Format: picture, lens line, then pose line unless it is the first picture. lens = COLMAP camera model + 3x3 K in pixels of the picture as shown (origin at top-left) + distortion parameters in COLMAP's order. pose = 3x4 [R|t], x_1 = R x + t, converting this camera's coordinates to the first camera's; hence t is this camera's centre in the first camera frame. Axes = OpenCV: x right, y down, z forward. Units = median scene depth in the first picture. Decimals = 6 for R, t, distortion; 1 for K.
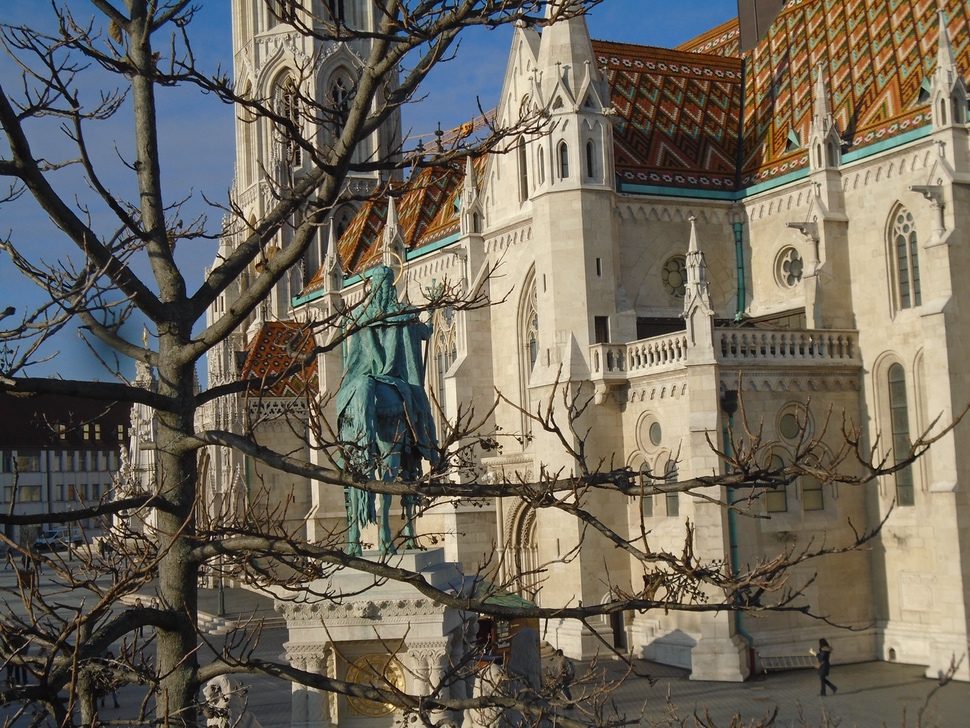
lens RADIAL K [[1511.8, 0, 485.0], [0, 1511.8, 364.0], [0, 0, 1]] dist [0.010751, 0.013556]
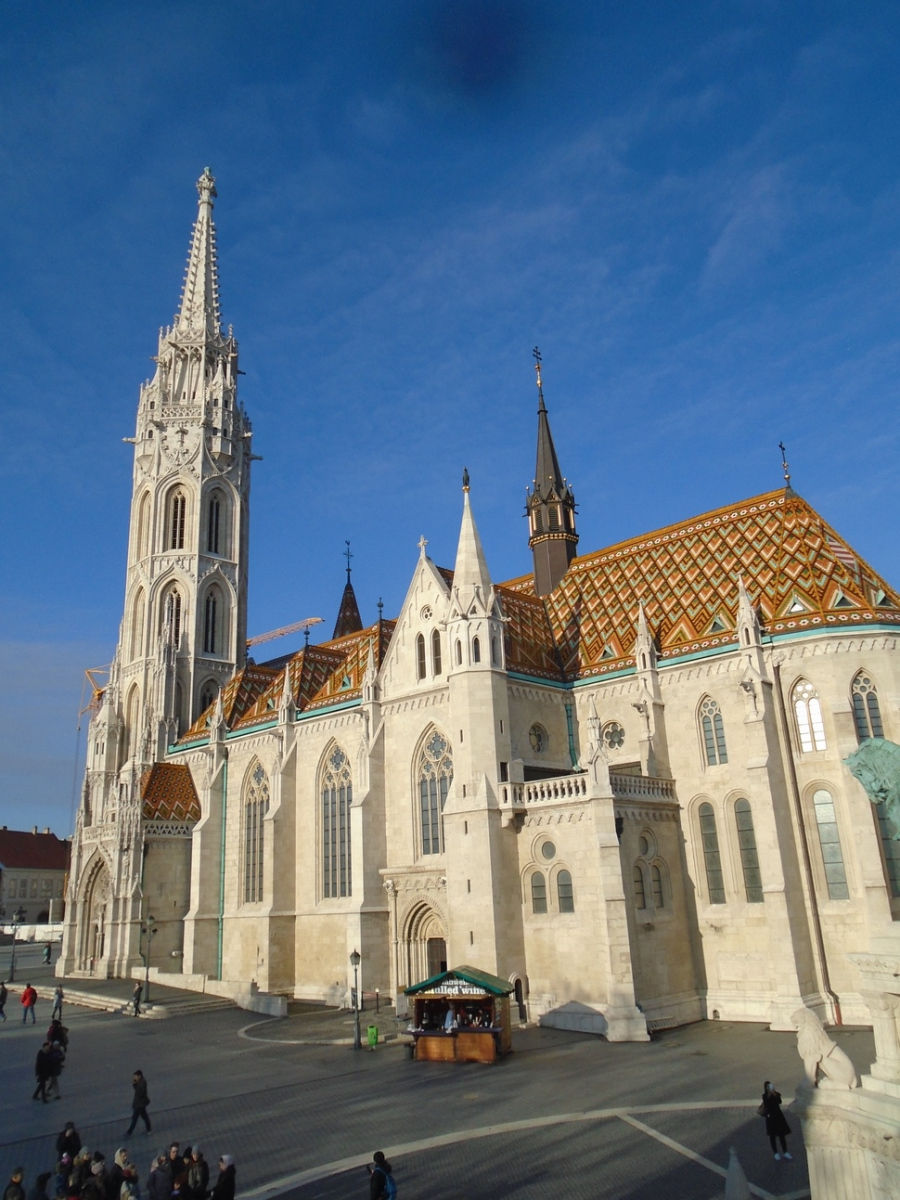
lens RADIAL K [[935.2, 0, 435.4], [0, 935.2, 594.7], [0, 0, 1]] dist [-0.014739, -0.003867]
pose [[0.939233, 0.107861, 0.325895, -0.282195], [-0.027502, 0.969946, -0.241761, 0.028780], [-0.342177, 0.218107, 0.913972, 0.205260]]
